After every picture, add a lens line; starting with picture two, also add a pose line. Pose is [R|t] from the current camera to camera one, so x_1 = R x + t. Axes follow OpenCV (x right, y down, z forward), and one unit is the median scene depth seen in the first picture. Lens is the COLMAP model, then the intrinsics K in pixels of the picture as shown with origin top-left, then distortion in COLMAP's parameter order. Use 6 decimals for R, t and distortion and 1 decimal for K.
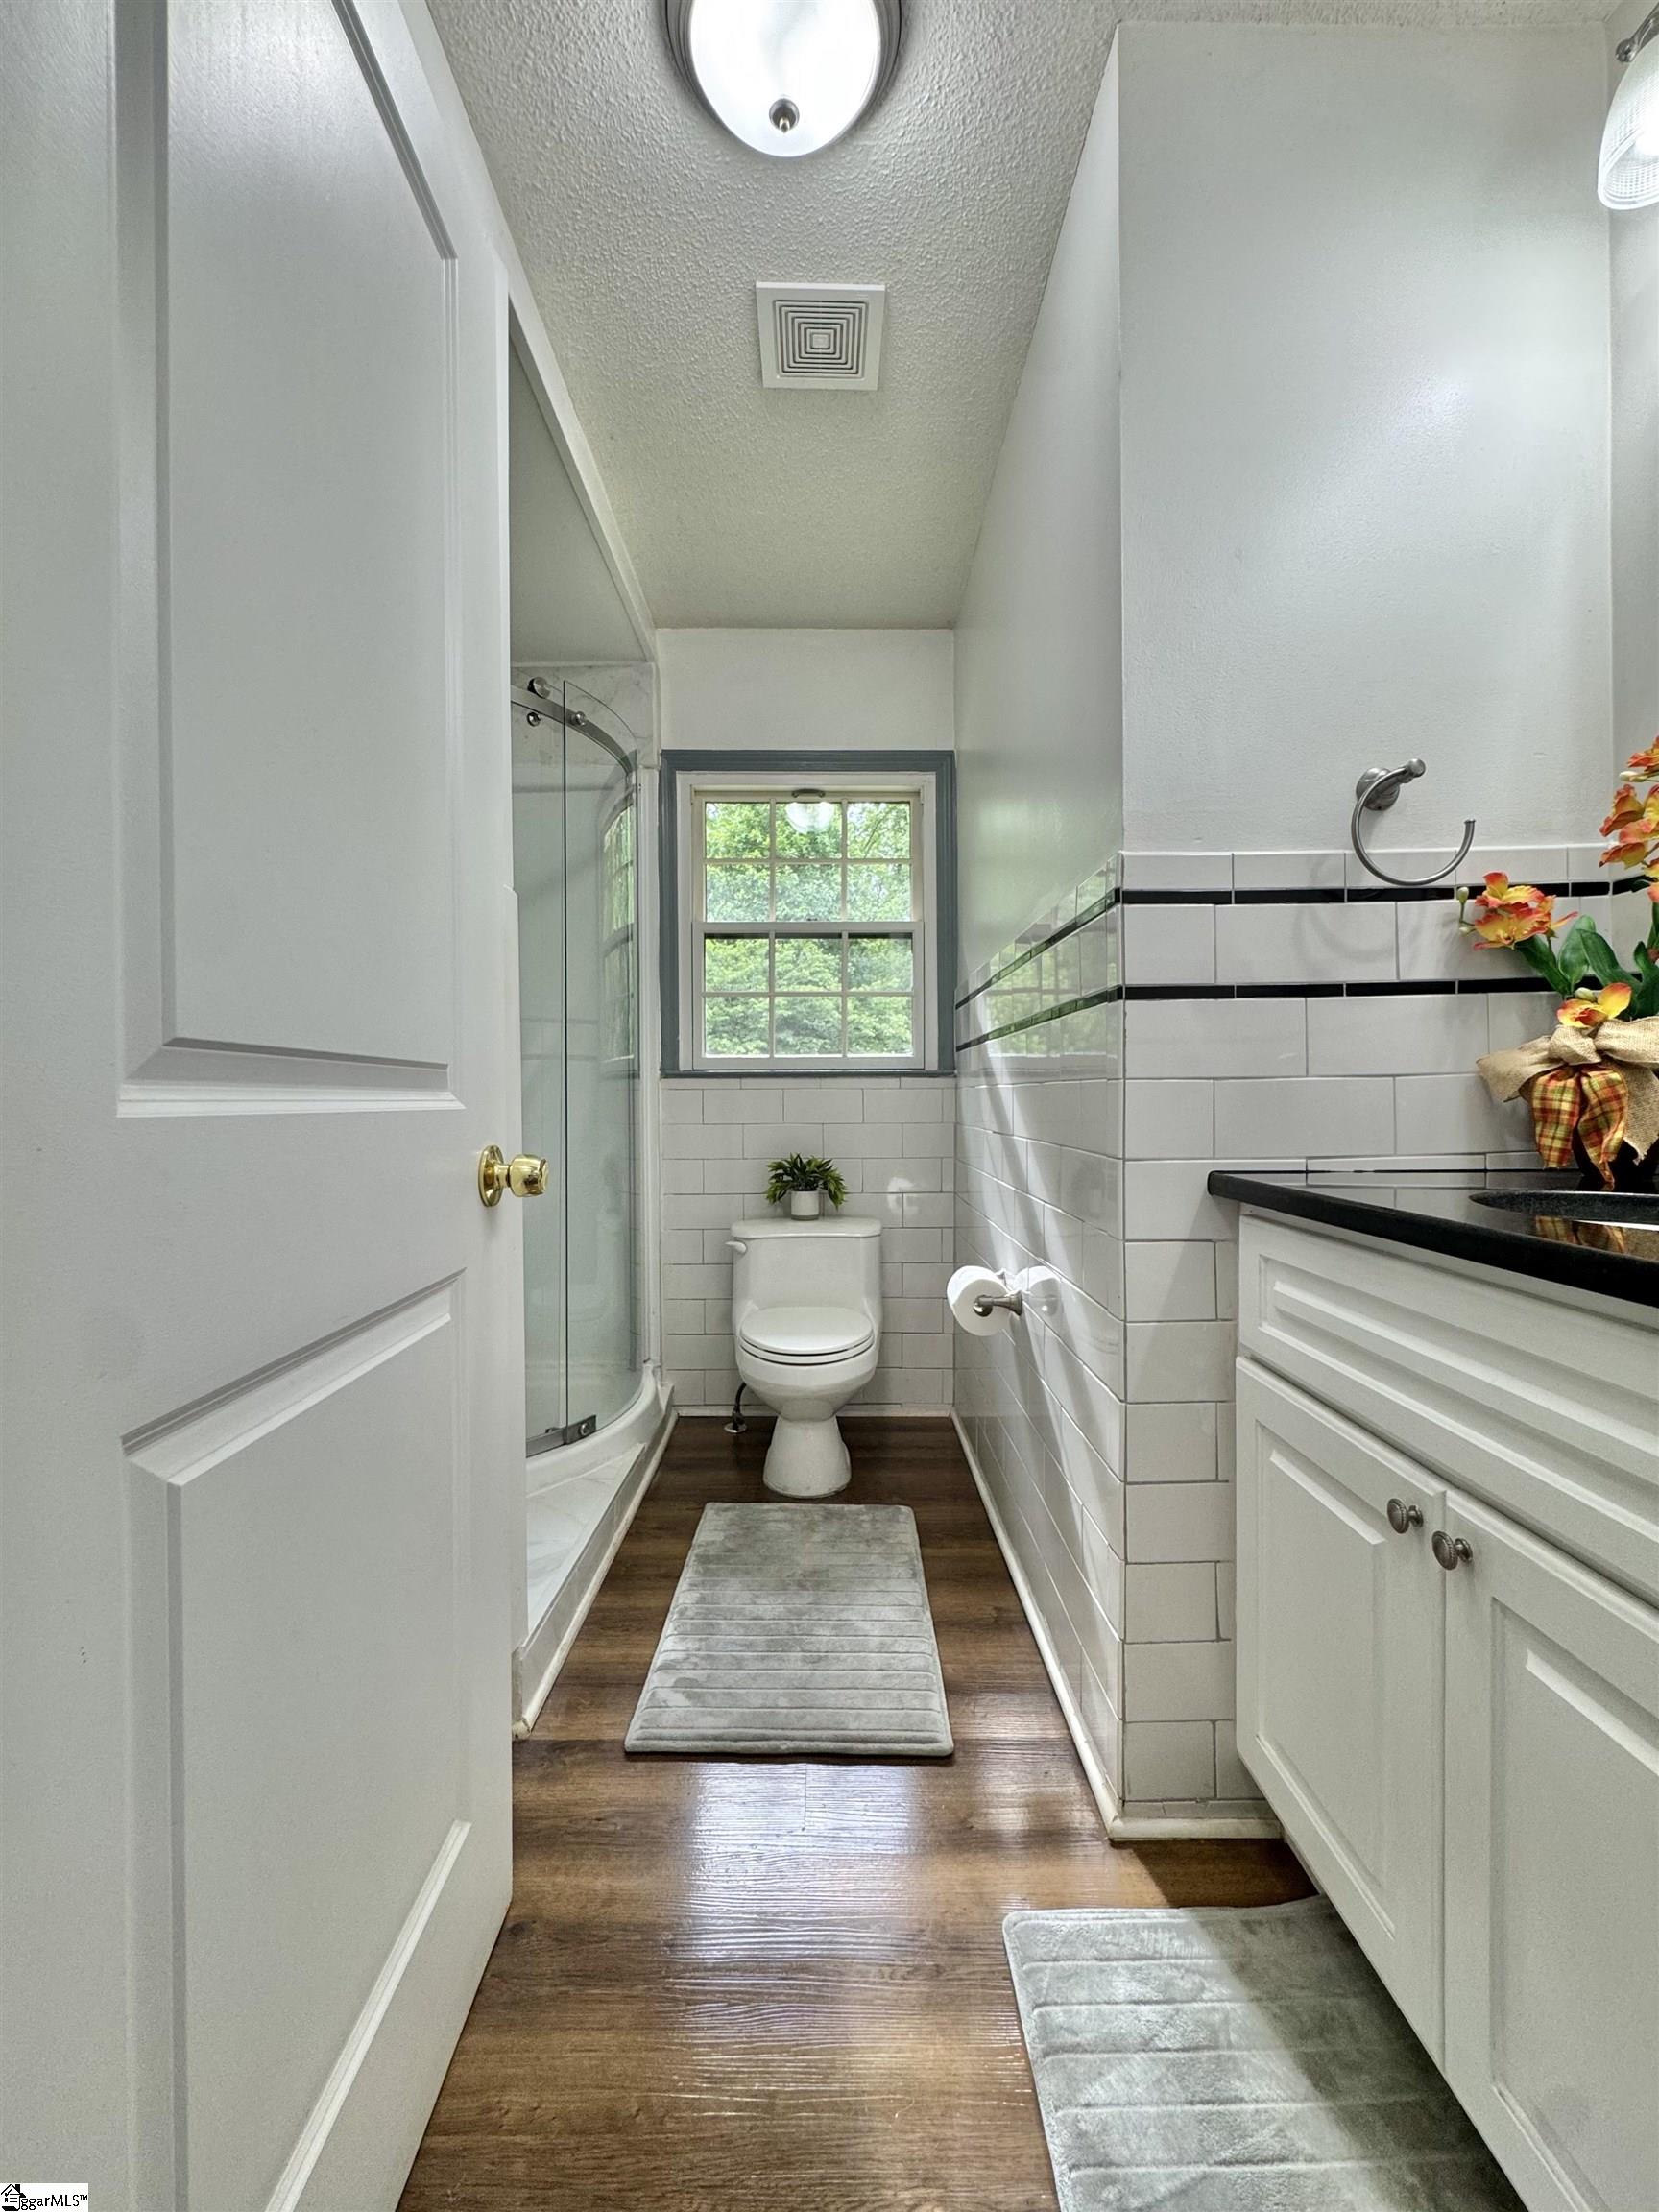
lens RADIAL K [[889.8, 0, 829.5], [0, 889.8, 1106.0], [0, 0, 1]] dist [-0.003187, 0.000266]
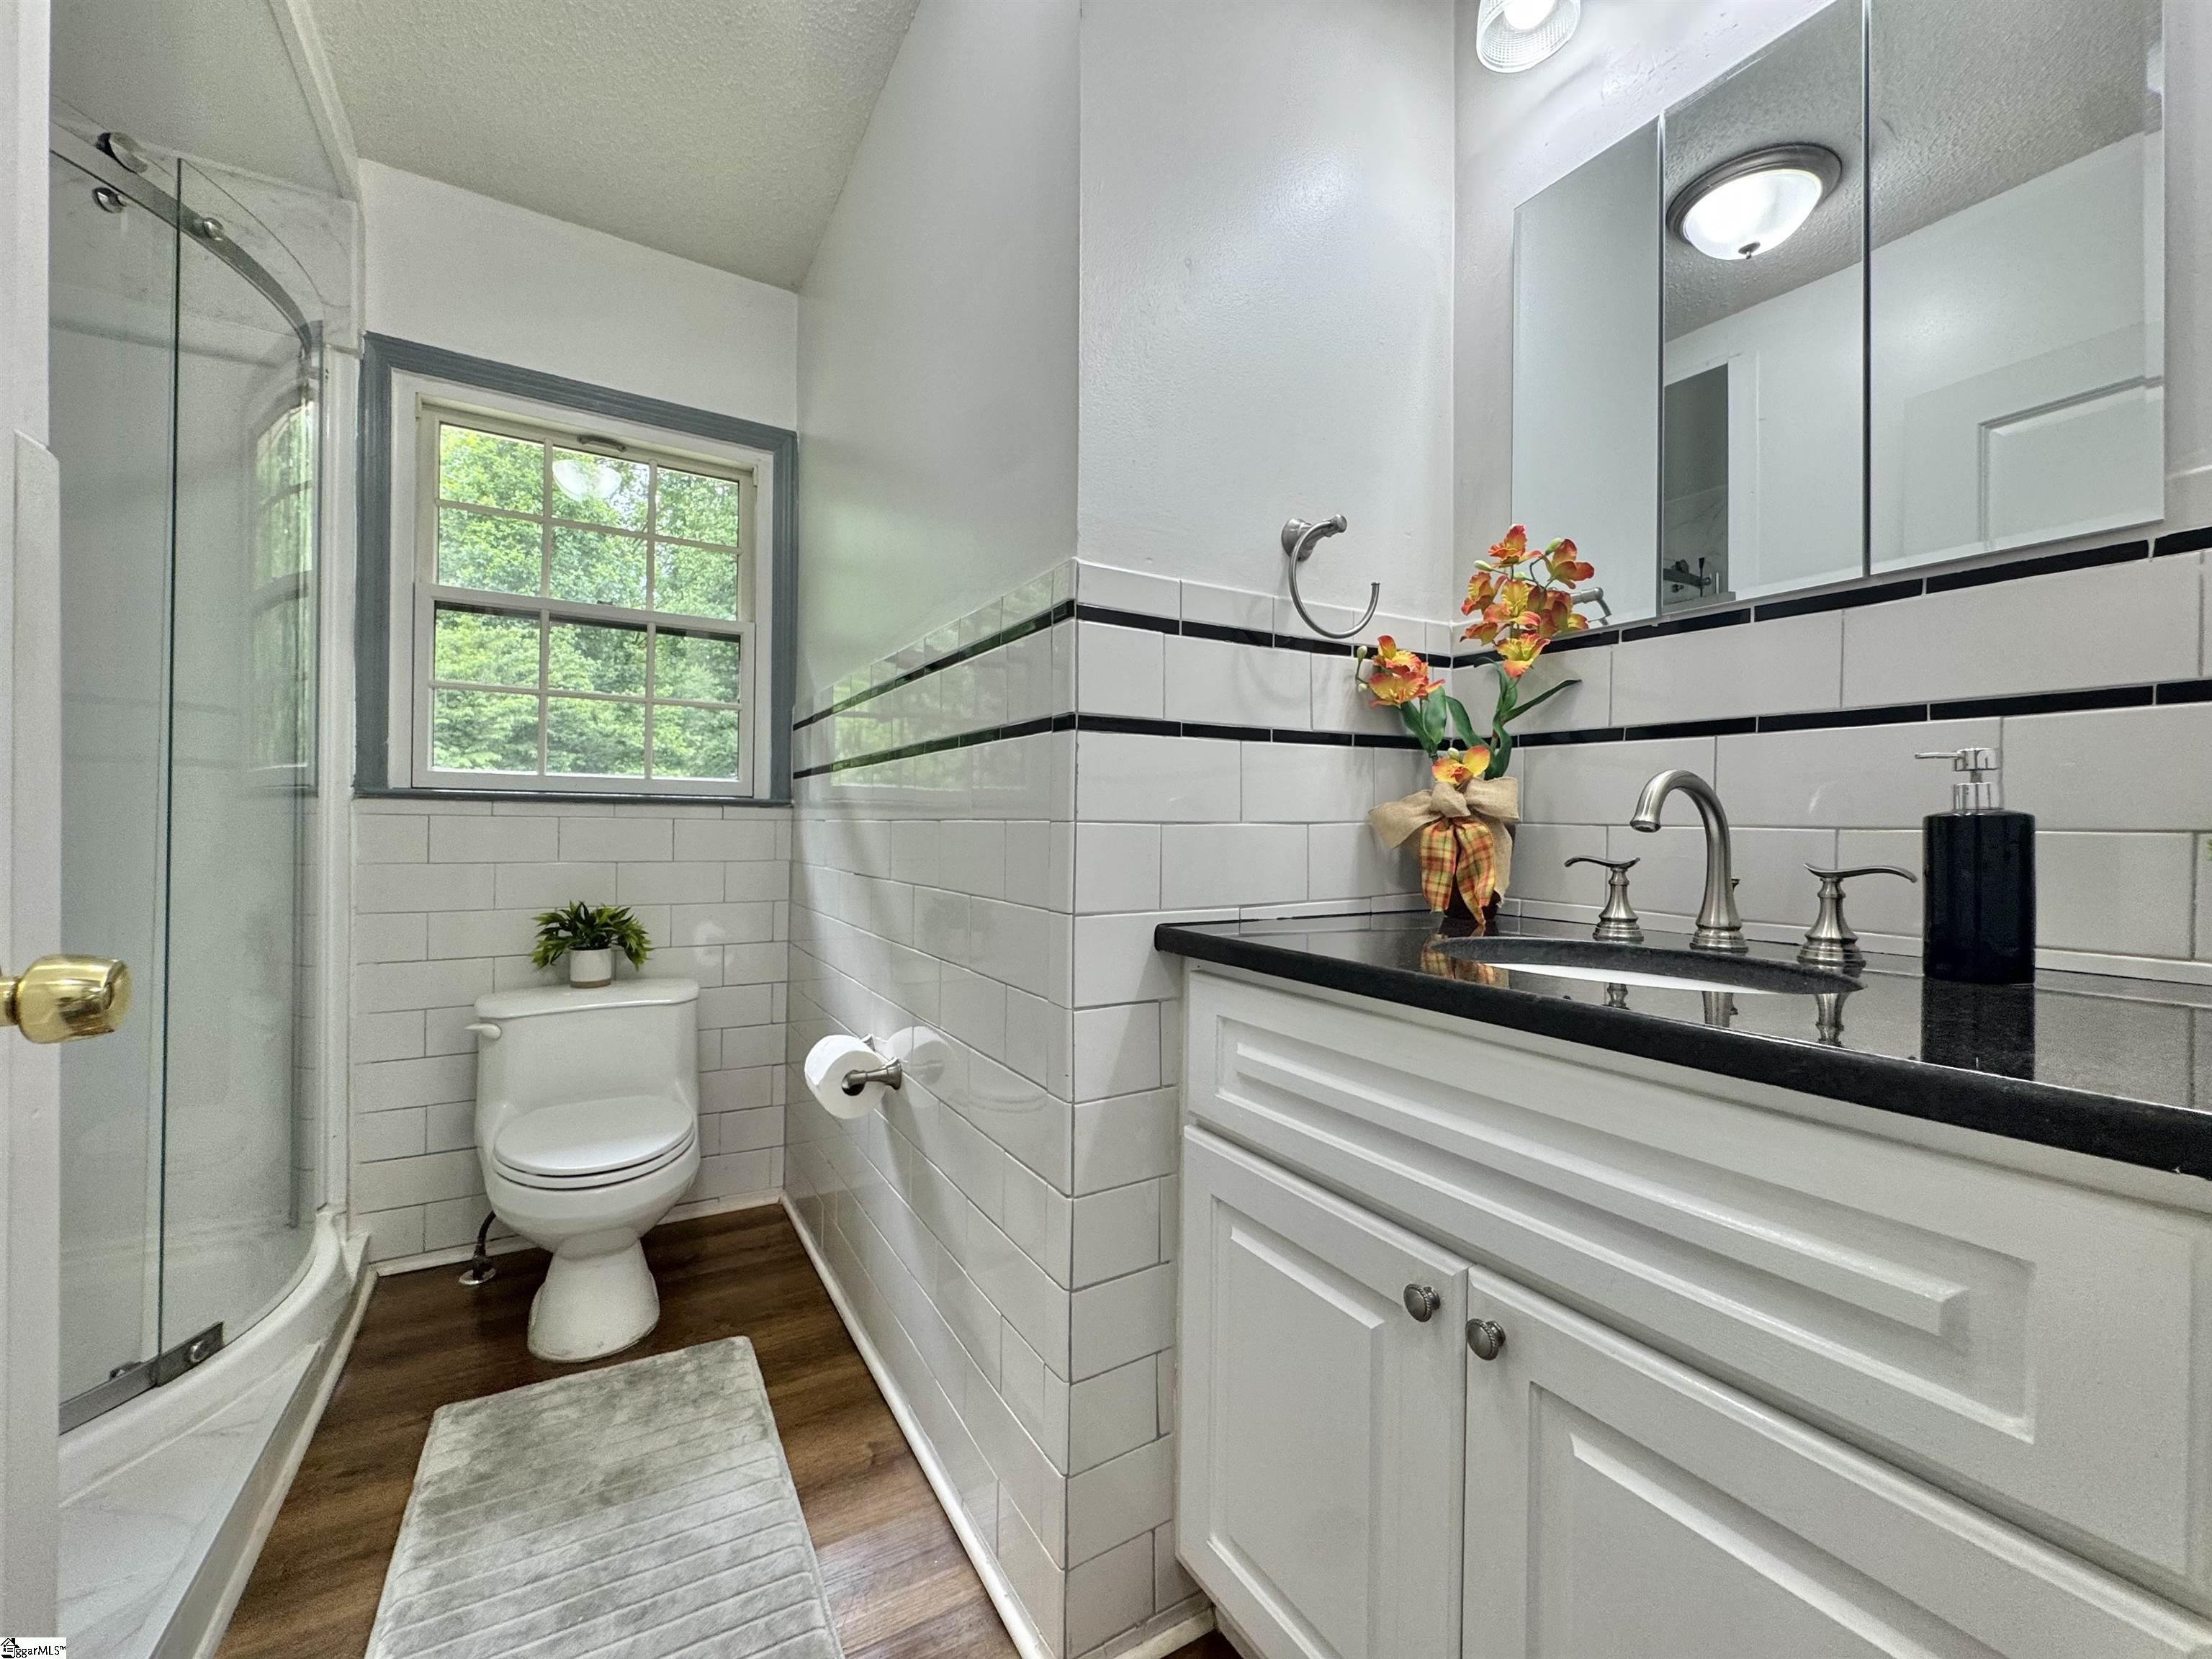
lens RADIAL K [[889.8, 0, 1106.0], [0, 889.8, 829.5], [0, 0, 1]] dist [-0.003187, 0.000266]
pose [[0.862628, 0.014450, 0.505632, -0.050150], [-0.010704, 0.999890, -0.010313, -0.008719], [-0.505725, 0.003483, 0.862688, 0.150587]]
